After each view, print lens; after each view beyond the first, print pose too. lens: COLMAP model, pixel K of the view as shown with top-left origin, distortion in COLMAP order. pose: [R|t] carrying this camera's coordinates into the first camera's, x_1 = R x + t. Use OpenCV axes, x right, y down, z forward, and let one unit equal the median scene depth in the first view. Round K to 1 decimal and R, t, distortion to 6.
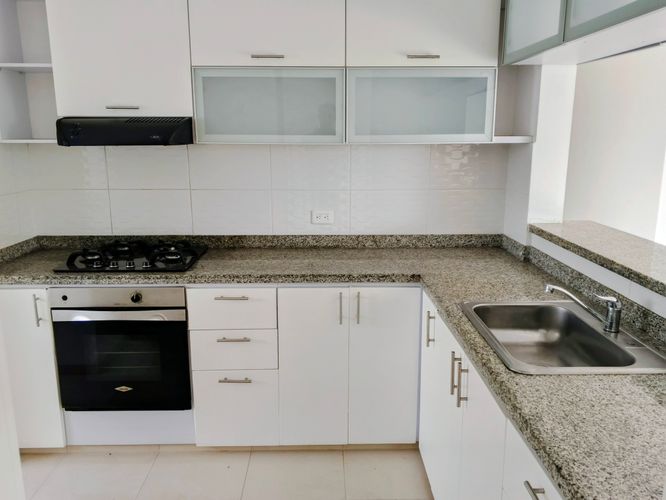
lens RADIAL K [[538.8, 0, 333.8], [0, 538.8, 251.2], [0, 0, 1]] dist [0.037278, -0.059245]
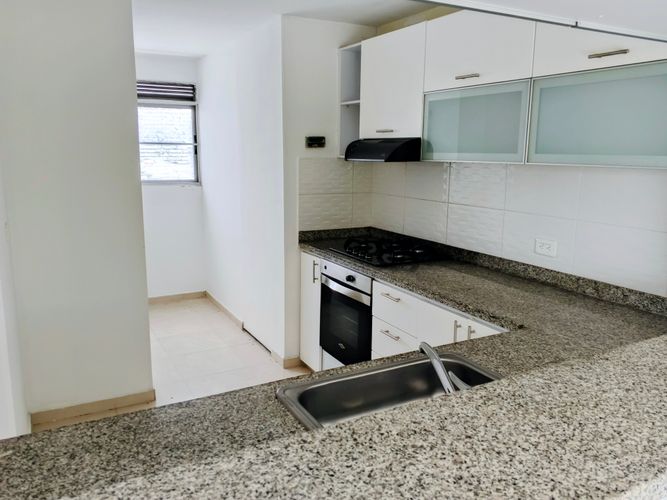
lens RADIAL K [[539.6, 0, 330.0], [0, 539.6, 247.3], [0, 0, 1]] dist [0.037278, -0.059245]
pose [[0.431811, 0.162518, -0.887202, 0.703772], [-0.197932, 0.976731, 0.082582, -0.078431], [0.879979, 0.139945, 0.453930, 0.347670]]
